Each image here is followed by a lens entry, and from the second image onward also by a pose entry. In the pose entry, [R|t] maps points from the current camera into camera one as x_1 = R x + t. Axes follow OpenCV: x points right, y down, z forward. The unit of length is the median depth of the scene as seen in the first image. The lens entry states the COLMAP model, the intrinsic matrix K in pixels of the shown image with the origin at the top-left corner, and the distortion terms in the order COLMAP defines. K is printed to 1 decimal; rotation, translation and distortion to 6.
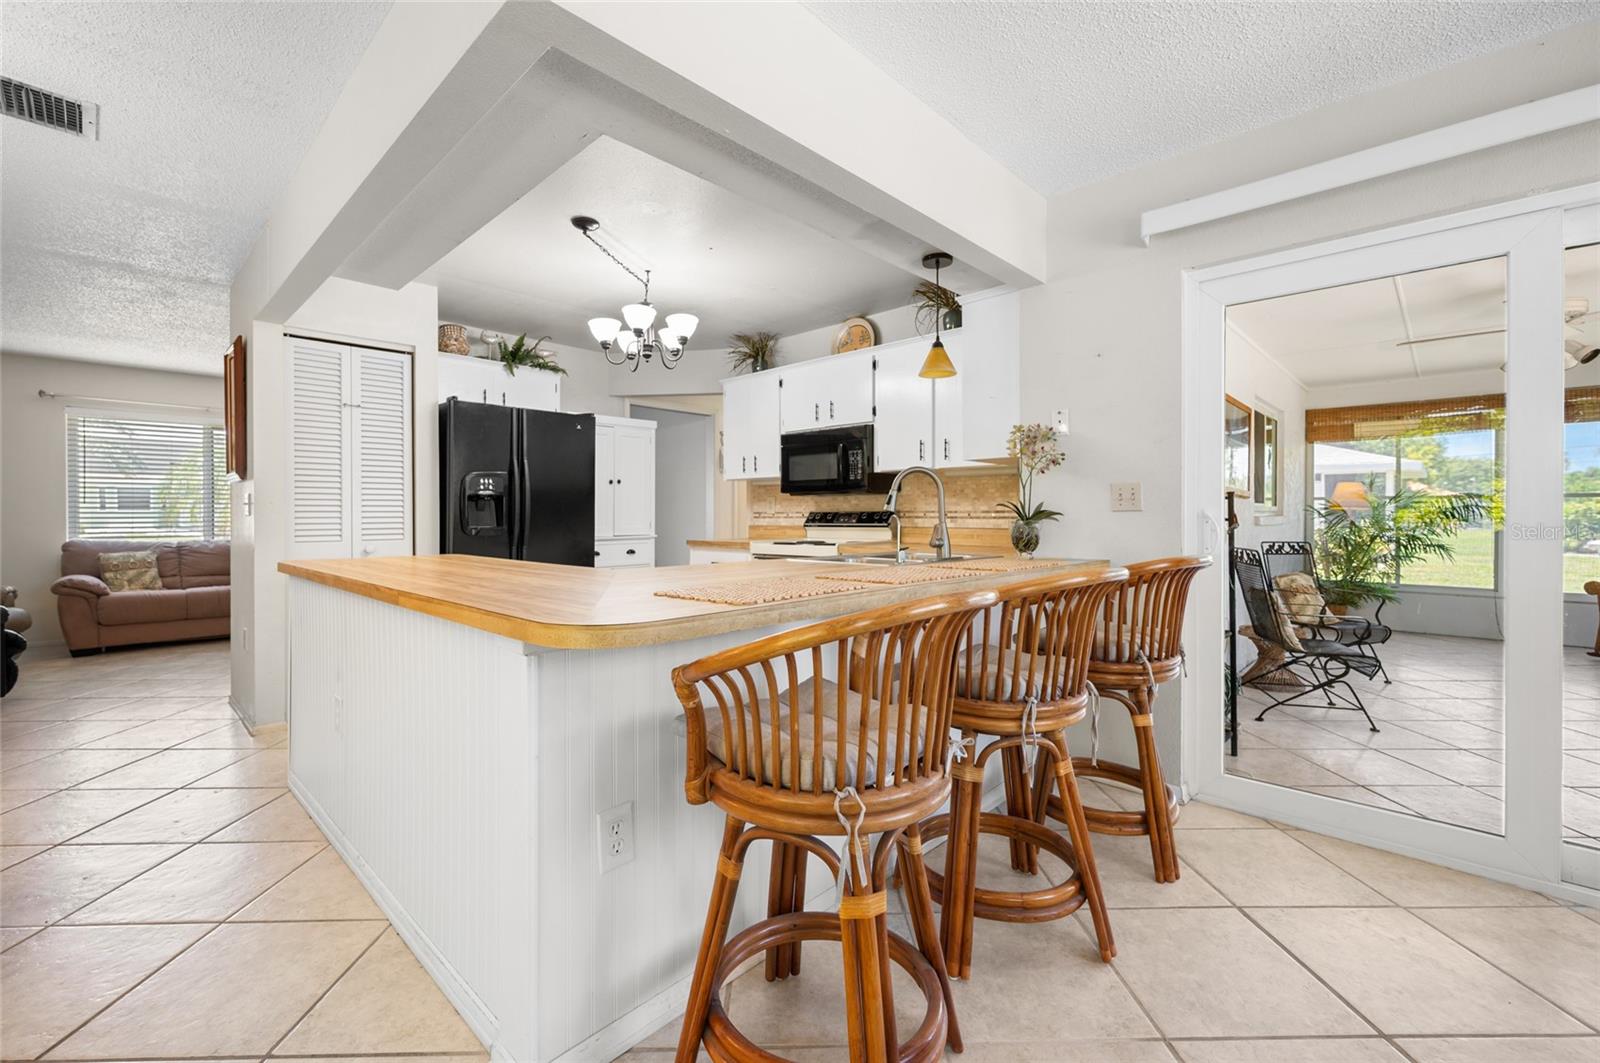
lens RADIAL K [[688.4, 0, 795.9], [0, 688.4, 515.8], [0, 0, 1]] dist [-0.004095, -0.000548]
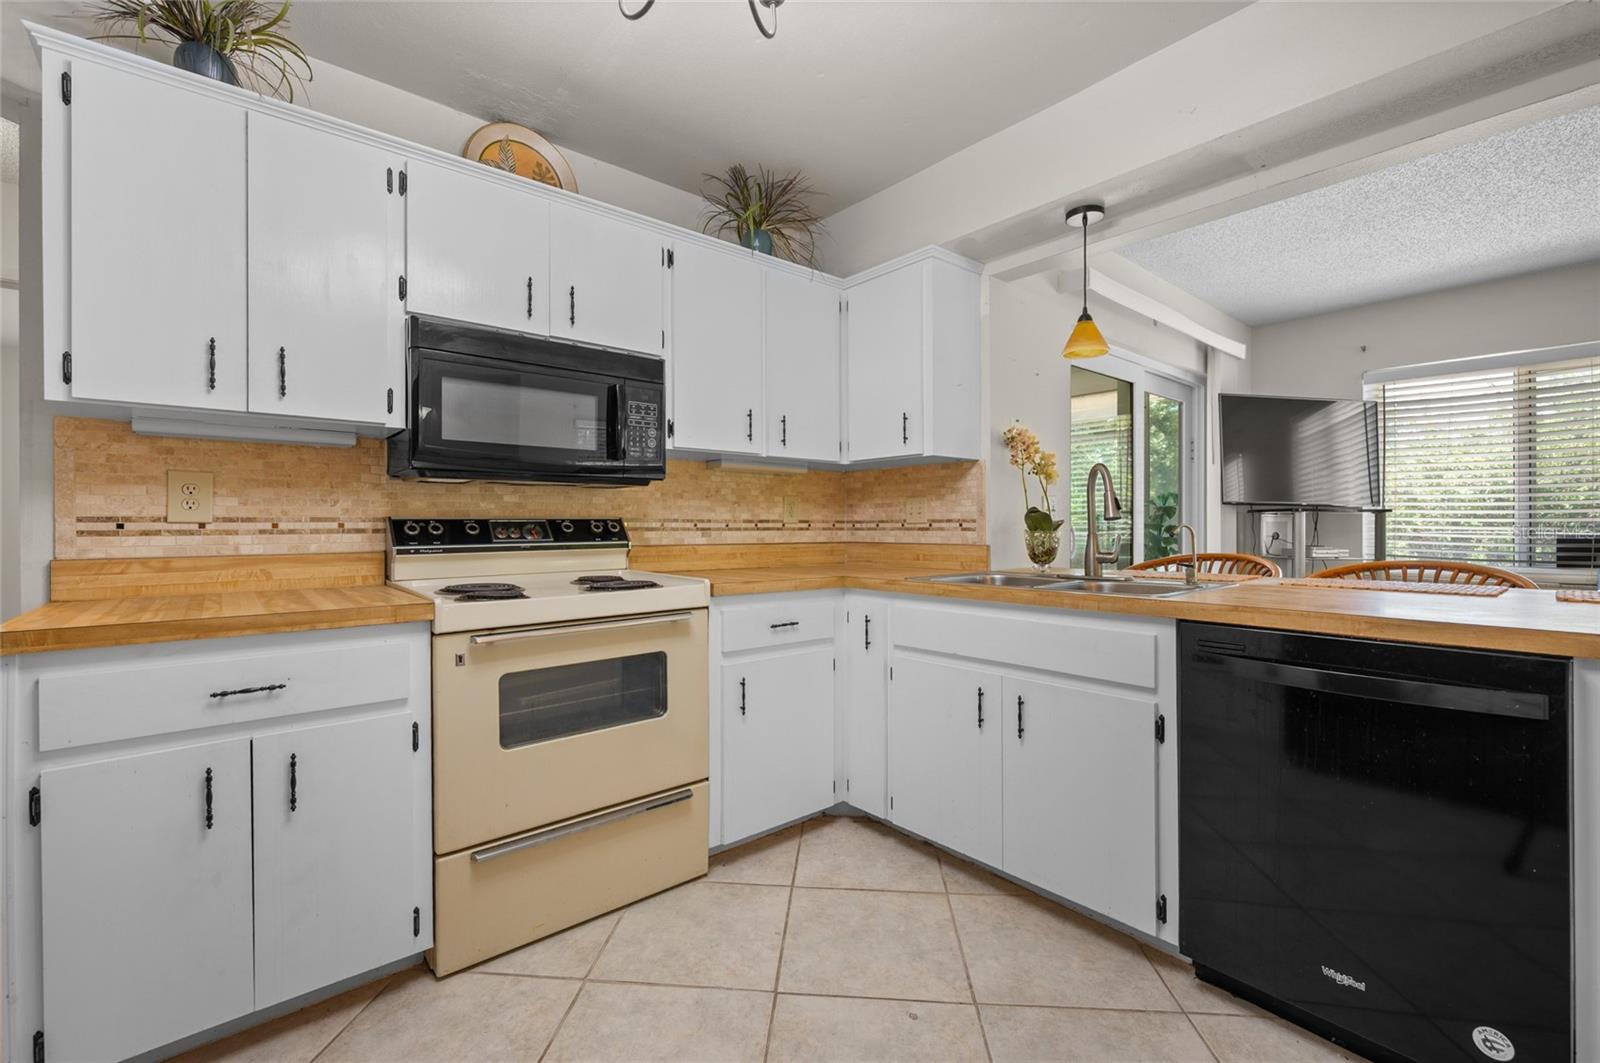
lens RADIAL K [[682.6, 0, 800.0], [0, 682.6, 531.5], [0, 0, 1]] dist [0.001039, 0.000208]
pose [[0.088559, -0.006461, 0.996050, -0.393535], [0.004371, 0.999972, 0.006098, 0.000983], [-0.996061, 0.003814, 0.088585, 0.778160]]
